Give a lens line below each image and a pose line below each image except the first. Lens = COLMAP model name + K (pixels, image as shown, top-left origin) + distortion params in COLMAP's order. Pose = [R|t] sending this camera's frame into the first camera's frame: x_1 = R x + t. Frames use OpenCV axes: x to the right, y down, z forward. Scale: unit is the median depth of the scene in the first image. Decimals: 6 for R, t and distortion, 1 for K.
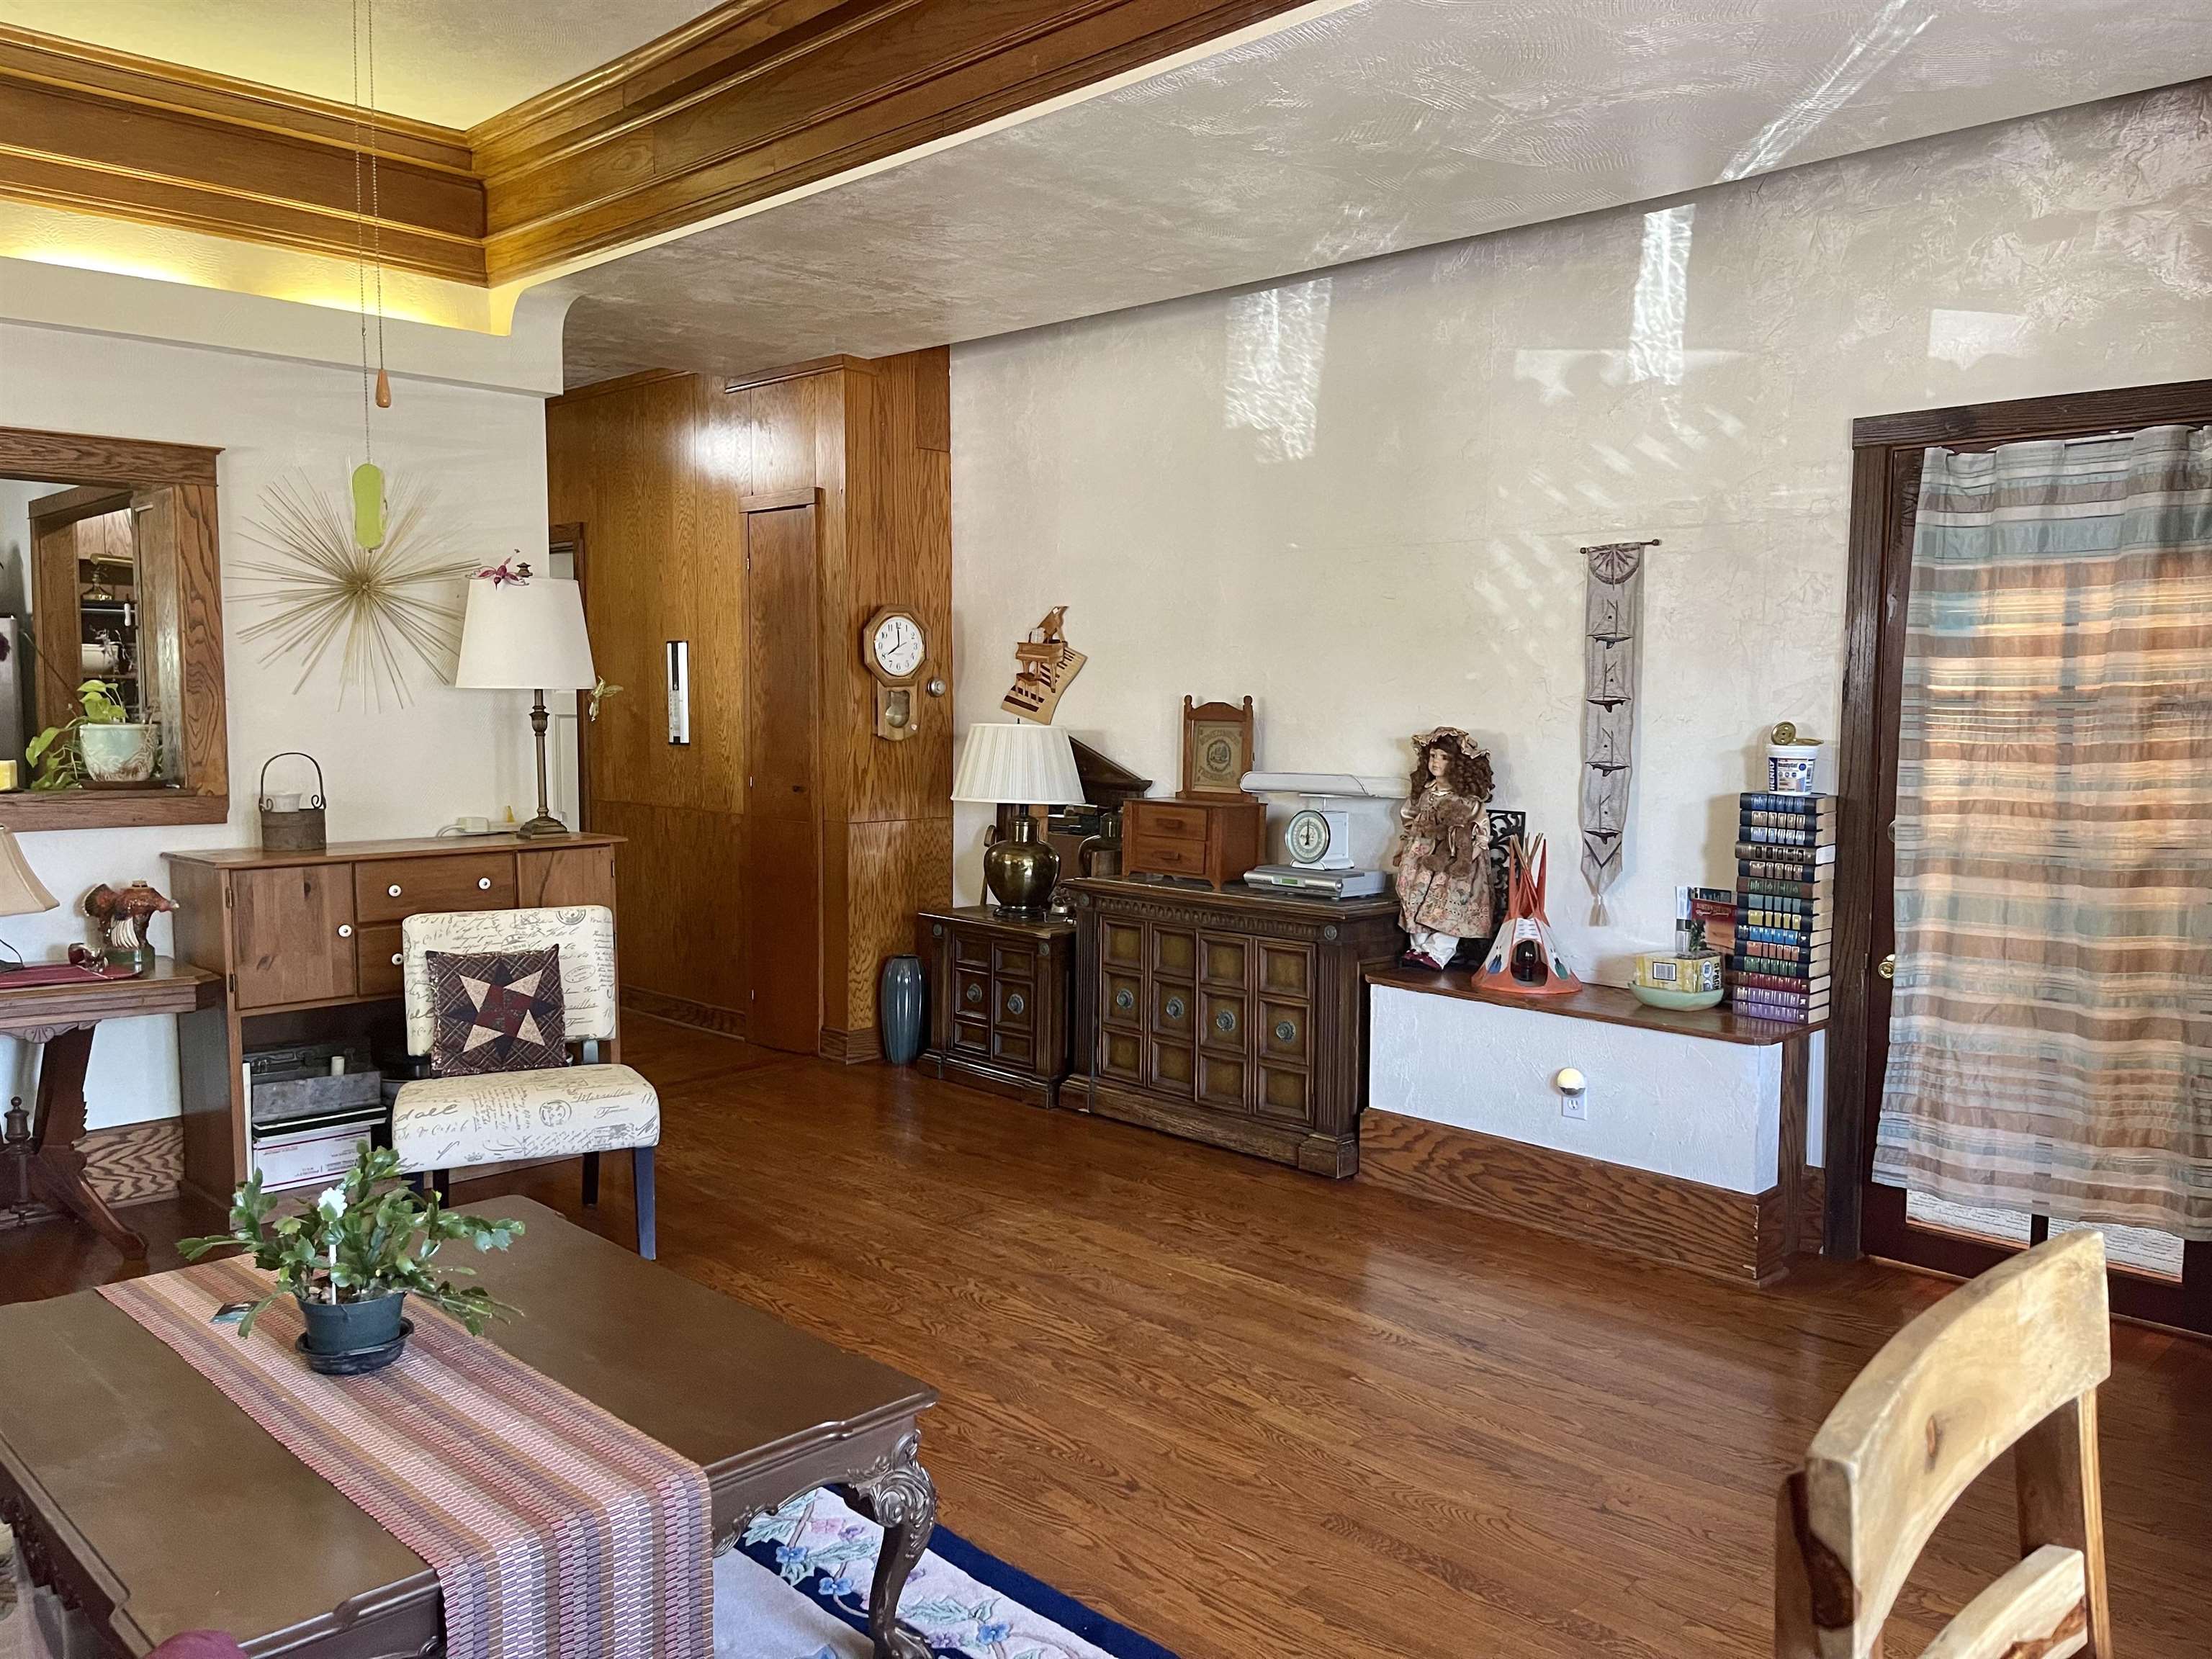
lens RADIAL K [[1661.2, 0, 1102.2], [0, 1661.2, 835.2], [0, 0, 1]] dist [-0.005869, -0.002375]
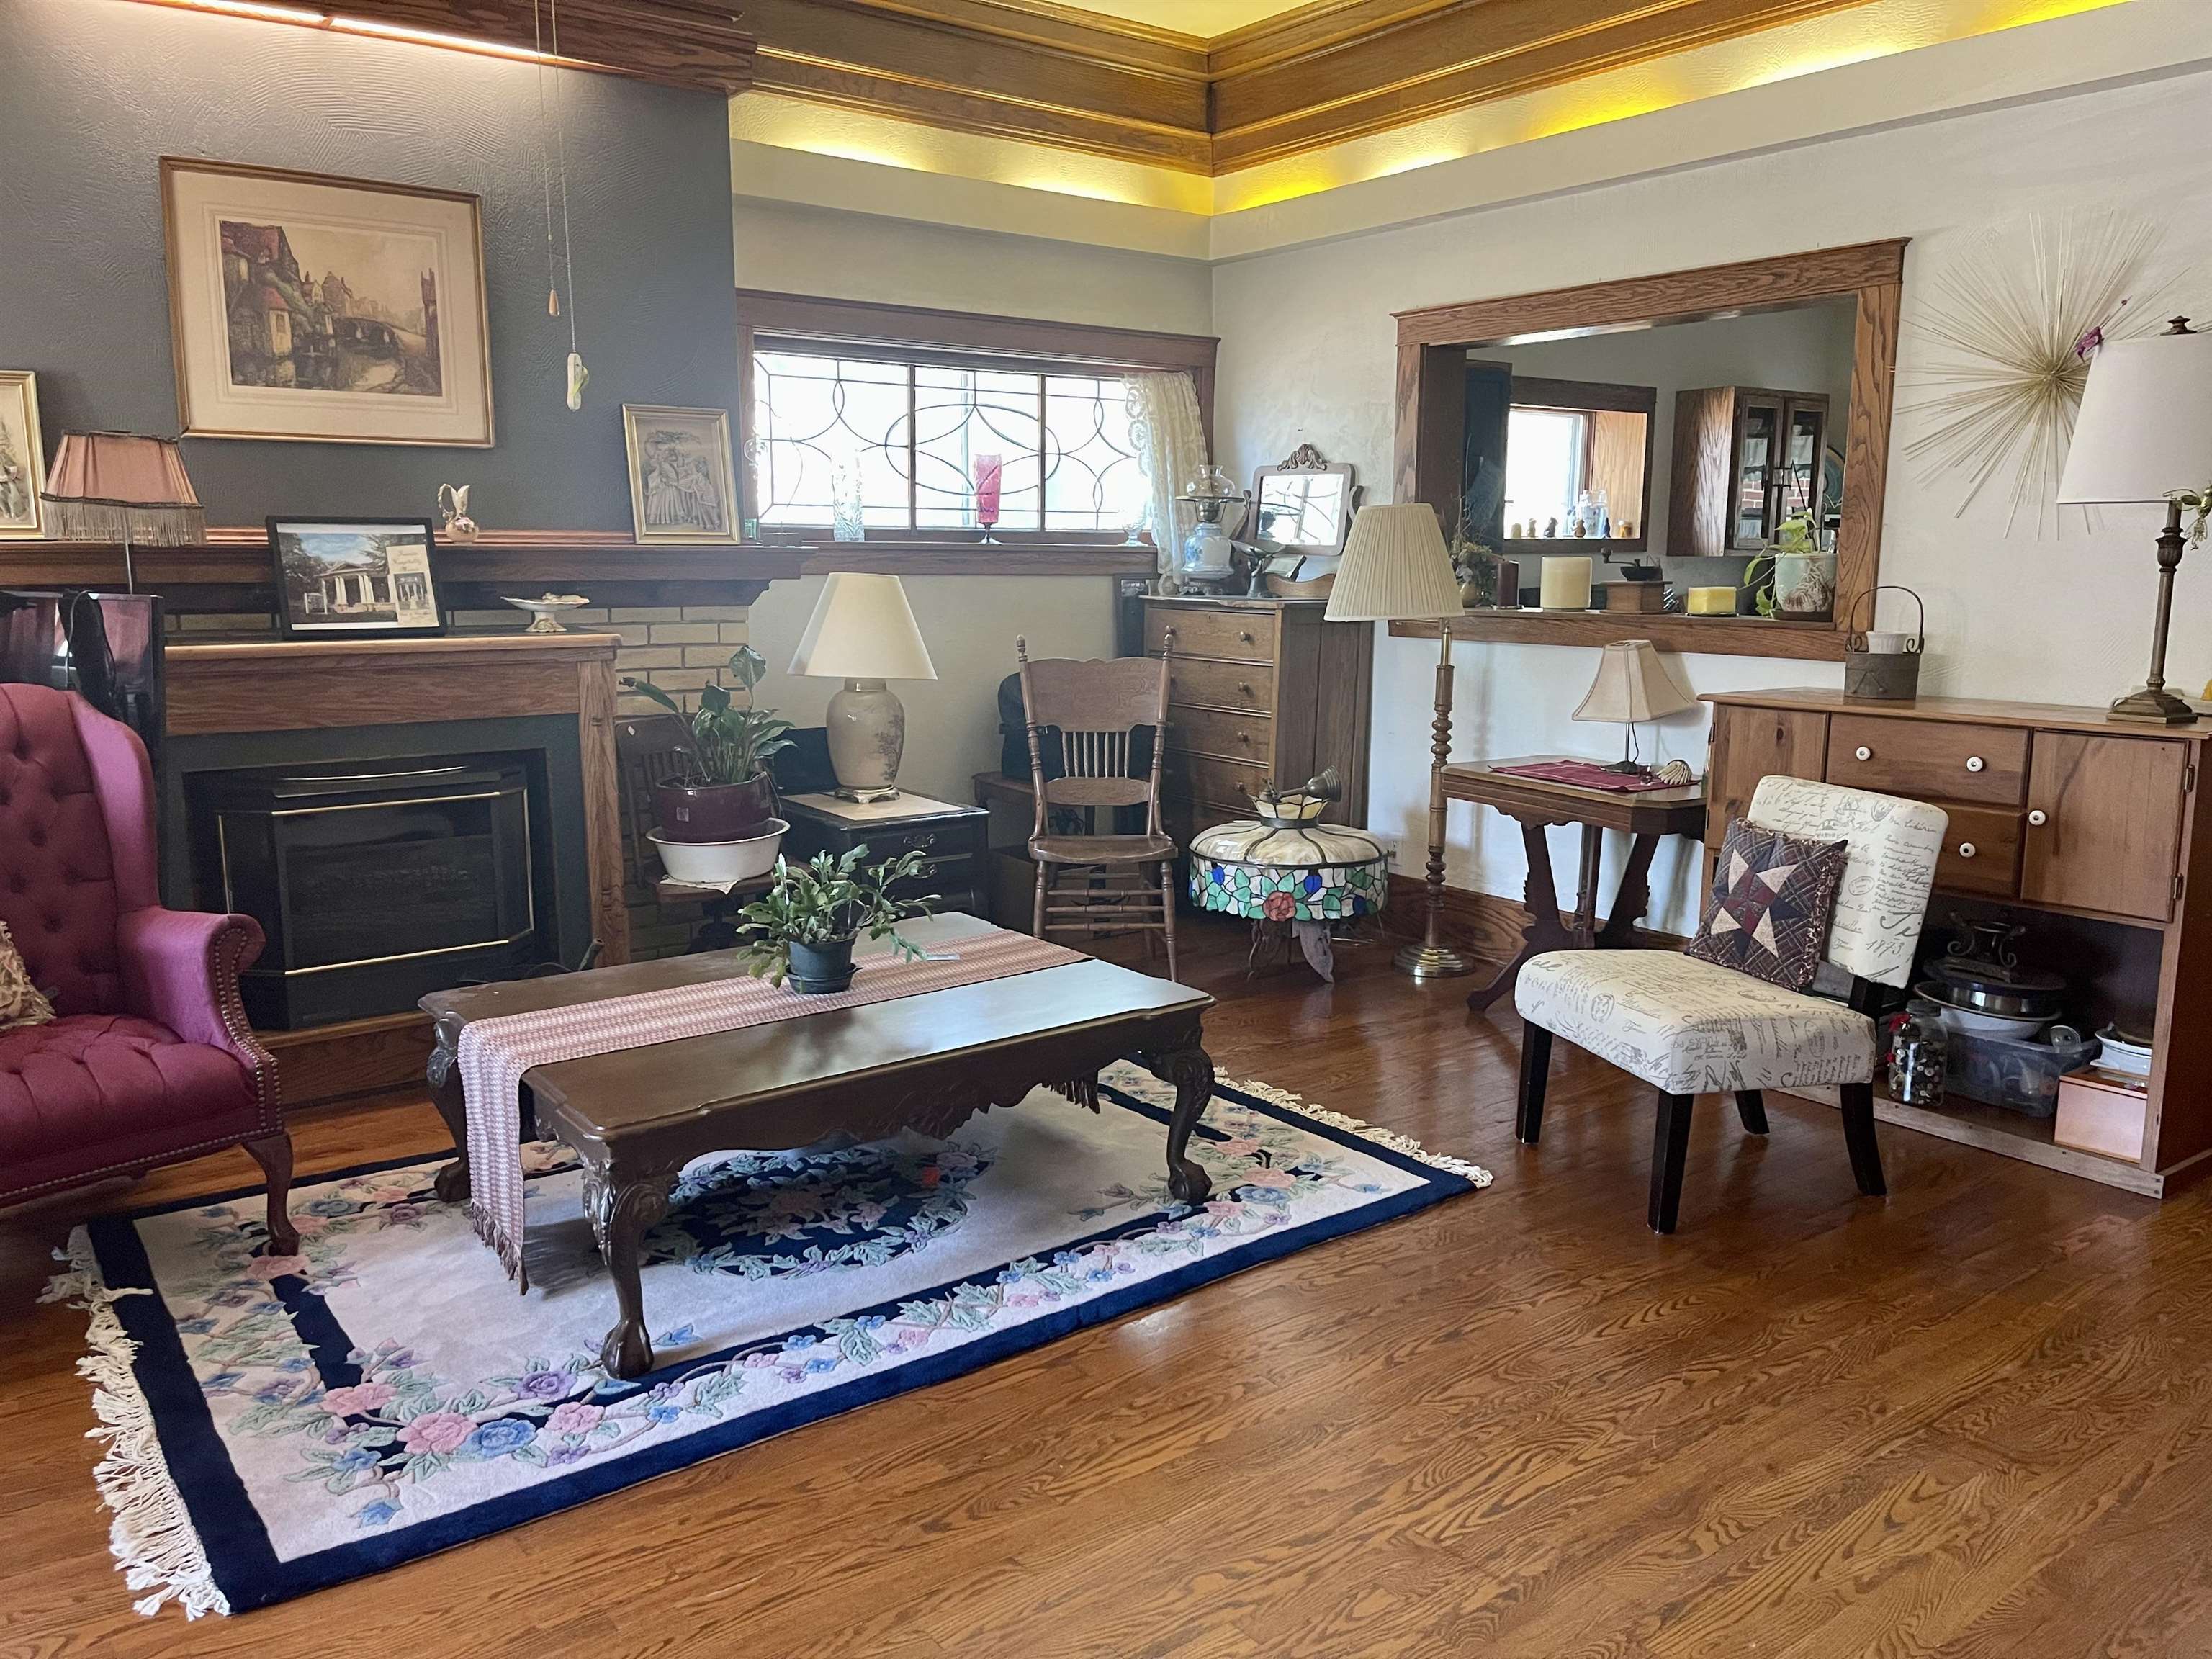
lens RADIAL K [[1661.2, 0, 1095.4], [0, 1661.2, 830.2], [0, 0, 1]] dist [-0.005869, -0.002375]
pose [[-0.160530, 0.156781, -0.974500, 0.453626], [-0.083478, 0.981610, 0.171676, -0.039265], [0.983495, 0.108909, -0.144490, 0.745266]]
